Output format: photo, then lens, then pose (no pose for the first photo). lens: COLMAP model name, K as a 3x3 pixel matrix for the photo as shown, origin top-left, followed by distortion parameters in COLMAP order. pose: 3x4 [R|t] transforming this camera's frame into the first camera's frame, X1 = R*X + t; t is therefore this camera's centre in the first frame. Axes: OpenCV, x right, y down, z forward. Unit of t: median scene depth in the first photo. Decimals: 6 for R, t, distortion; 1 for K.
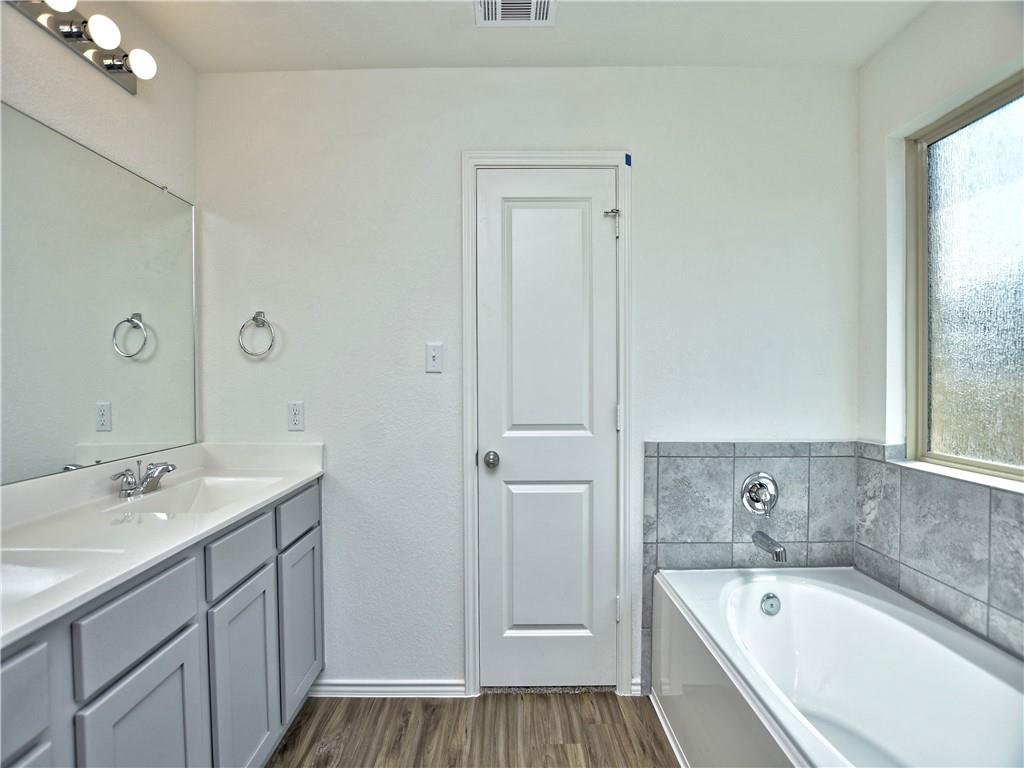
lens RADIAL K [[454.2, 0, 508.4], [0, 454.2, 379.6], [0, 0, 1]] dist [-0.028413, 0.000876]
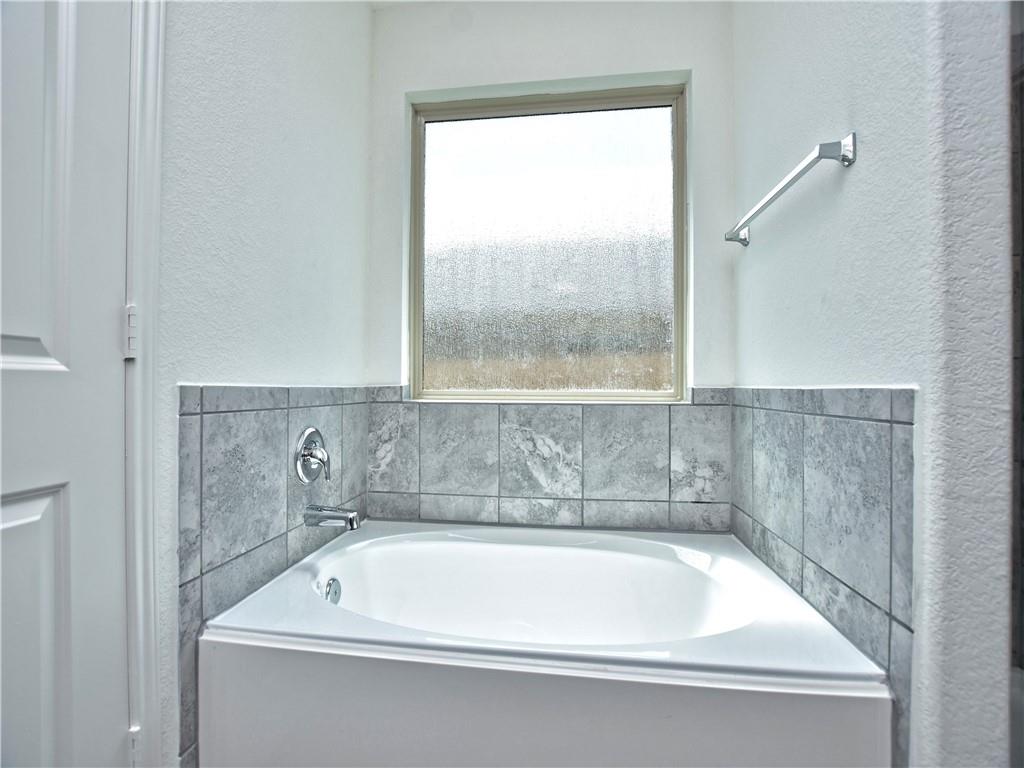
lens RADIAL K [[454.2, 0, 510.9], [0, 454.2, 387.2], [0, 0, 1]] dist [-0.028413, 0.000876]
pose [[0.130491, -0.000258, 0.991449, -0.147563], [0.005791, 0.999983, -0.000502, 0.141526], [-0.991433, 0.005807, 0.130491, 0.567169]]
